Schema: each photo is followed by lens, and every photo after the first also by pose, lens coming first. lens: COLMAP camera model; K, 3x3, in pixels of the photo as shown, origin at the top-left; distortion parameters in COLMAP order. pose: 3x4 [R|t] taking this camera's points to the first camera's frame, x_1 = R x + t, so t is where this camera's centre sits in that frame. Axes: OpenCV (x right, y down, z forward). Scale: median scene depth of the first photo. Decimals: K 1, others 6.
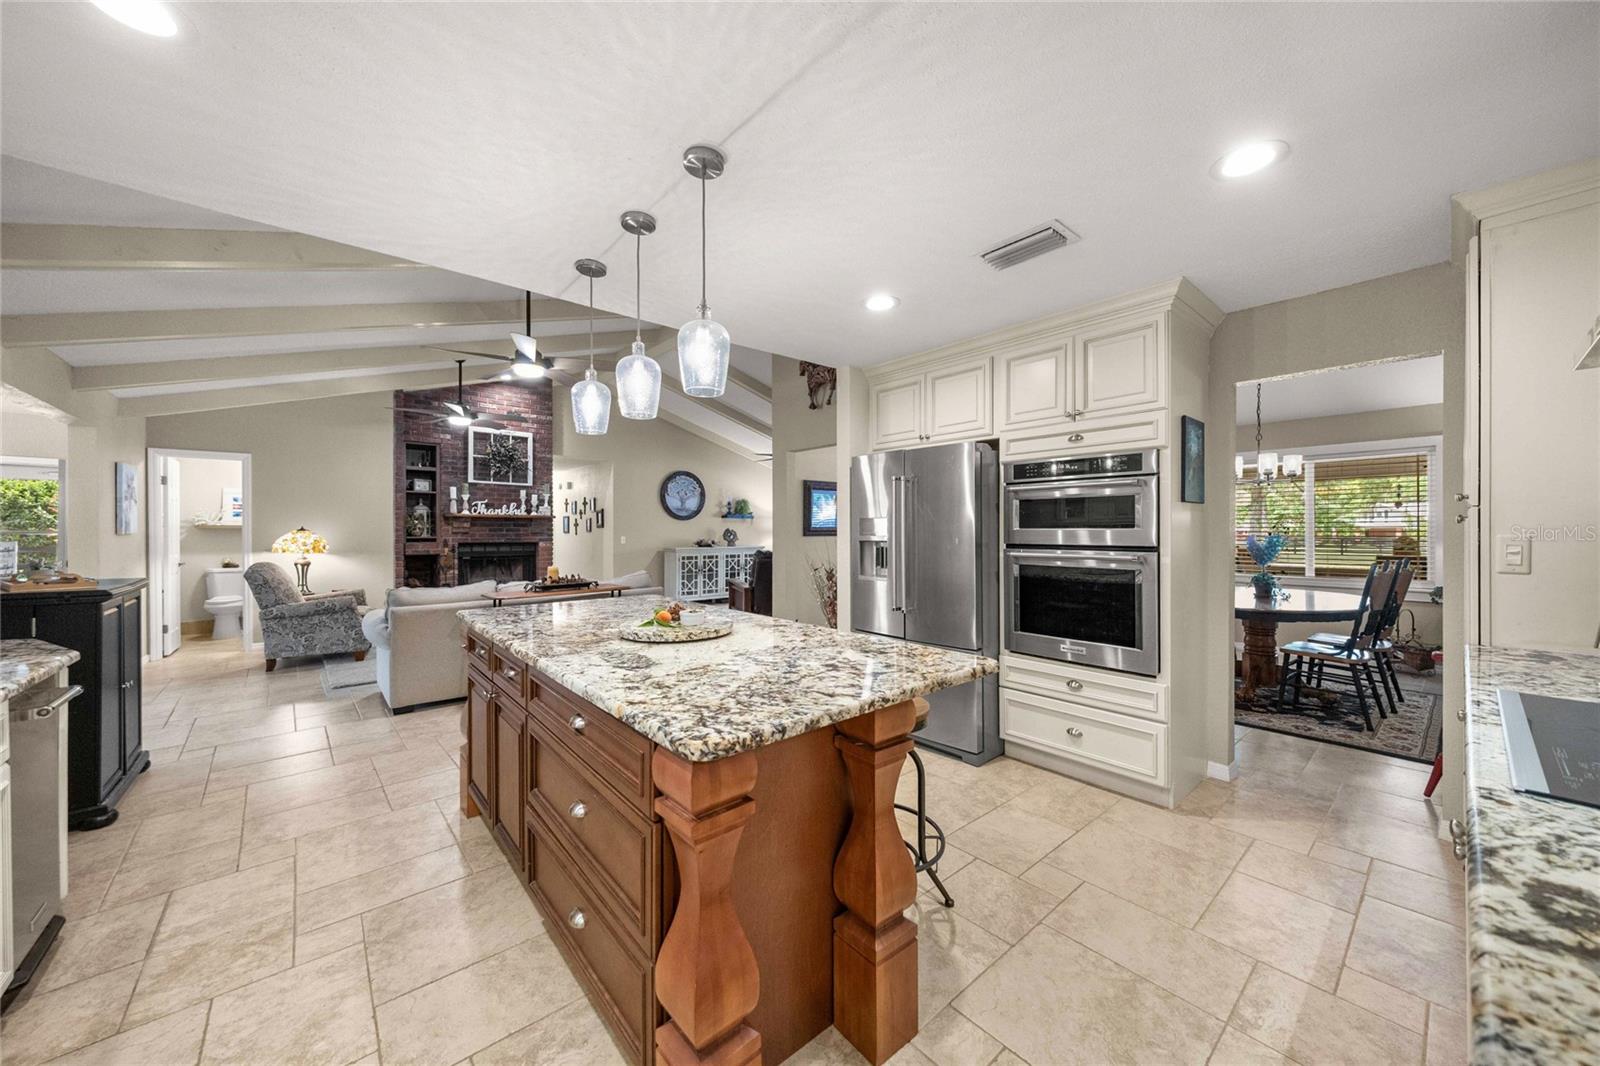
lens RADIAL K [[566.4, 0, 800.0], [0, 566.4, 533.0], [0, 0, 1]] dist [0.000257, 0.000017]
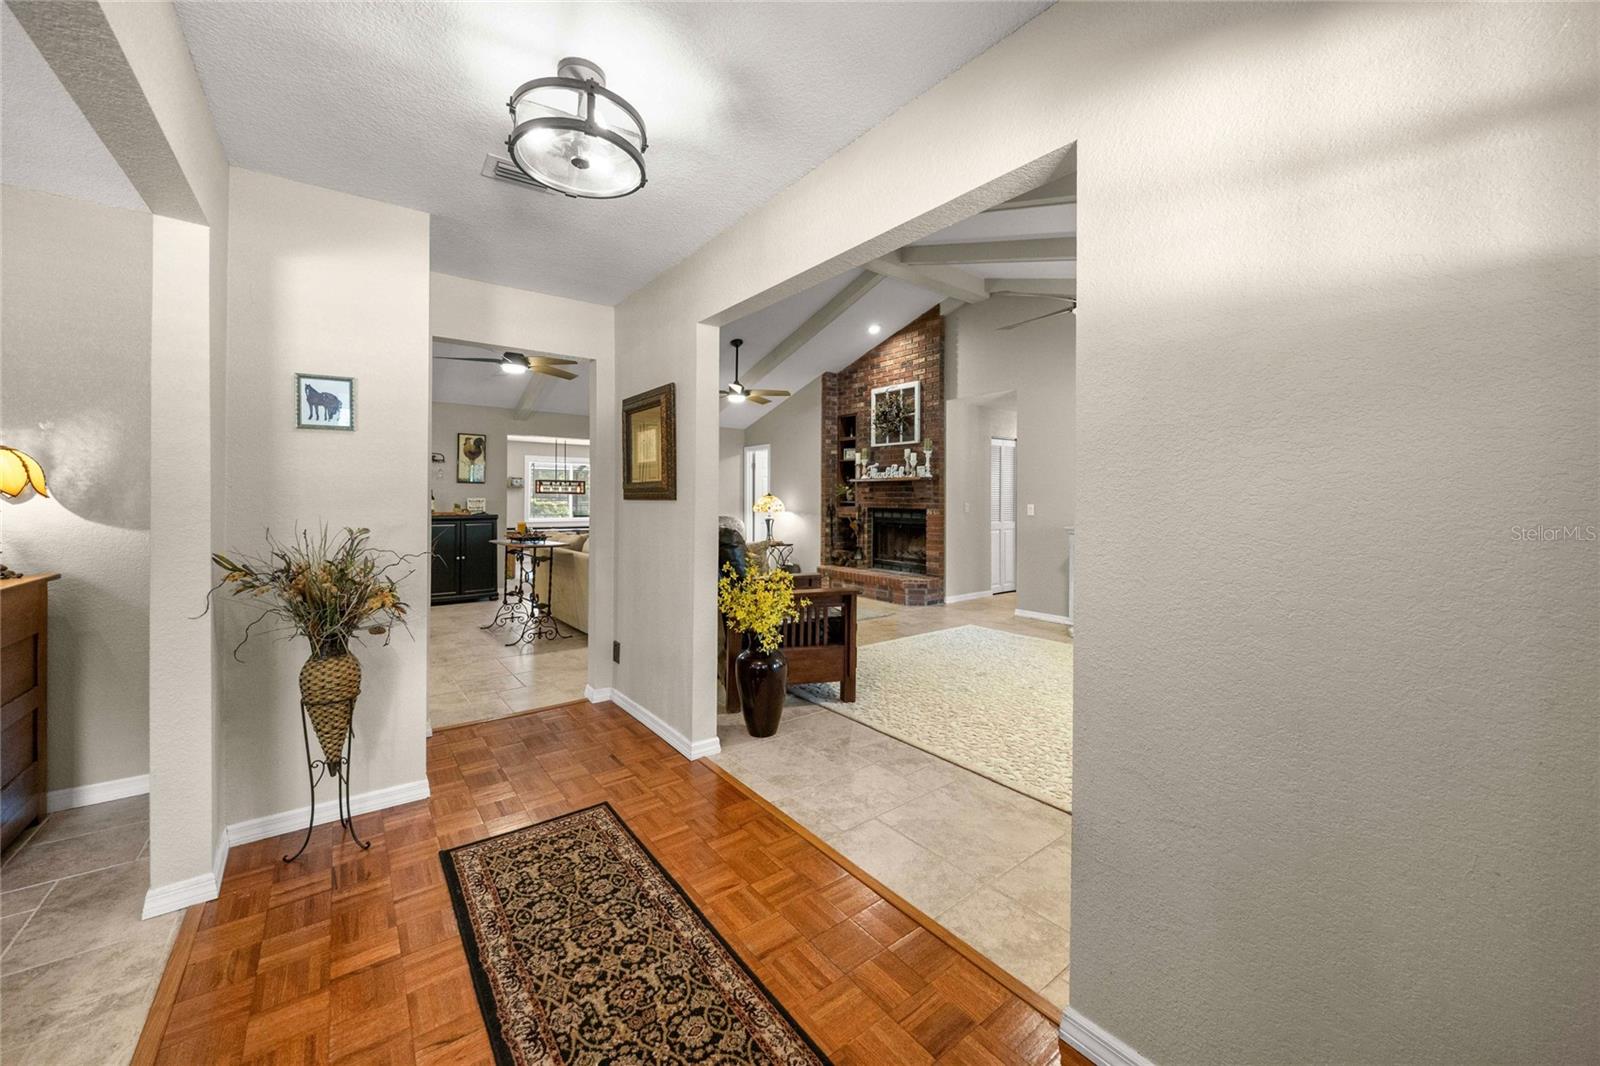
lens RADIAL K [[606.2, 0, 798.6], [0, 606.2, 501.3], [0, 0, 1]] dist [-0.000282, -0.000028]
pose [[-0.060848, 0.003397, -0.998141, 0.472065], [-0.006209, 0.999974, 0.003782, 0.002413], [0.998128, 0.006427, -0.060825, 0.923971]]
